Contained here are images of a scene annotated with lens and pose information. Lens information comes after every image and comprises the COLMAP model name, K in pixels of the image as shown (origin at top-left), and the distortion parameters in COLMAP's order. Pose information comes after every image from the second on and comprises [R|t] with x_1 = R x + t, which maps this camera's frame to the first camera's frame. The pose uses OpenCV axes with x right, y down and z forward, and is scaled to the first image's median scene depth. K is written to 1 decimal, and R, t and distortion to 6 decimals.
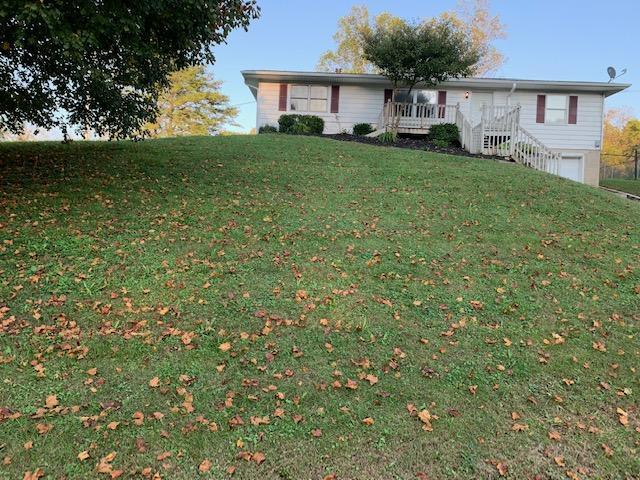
lens RADIAL K [[487.3, 0, 320.6], [0, 487.3, 220.3], [0, 0, 1]] dist [0.043591, -0.005858]
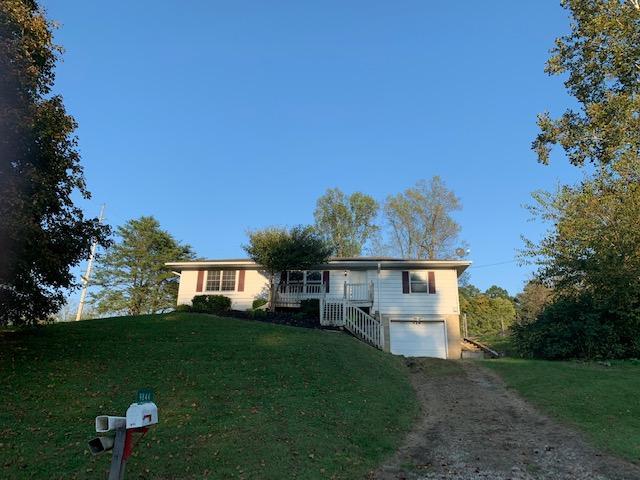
lens RADIAL K [[487.3, 0, 320.6], [0, 487.3, 220.3], [0, 0, 1]] dist [0.043591, -0.005858]
pose [[0.998215, -0.046536, -0.037422, 0.290157], [0.031980, 0.945820, -0.323113, 0.012107], [0.050431, 0.321339, 0.945620, -0.200575]]
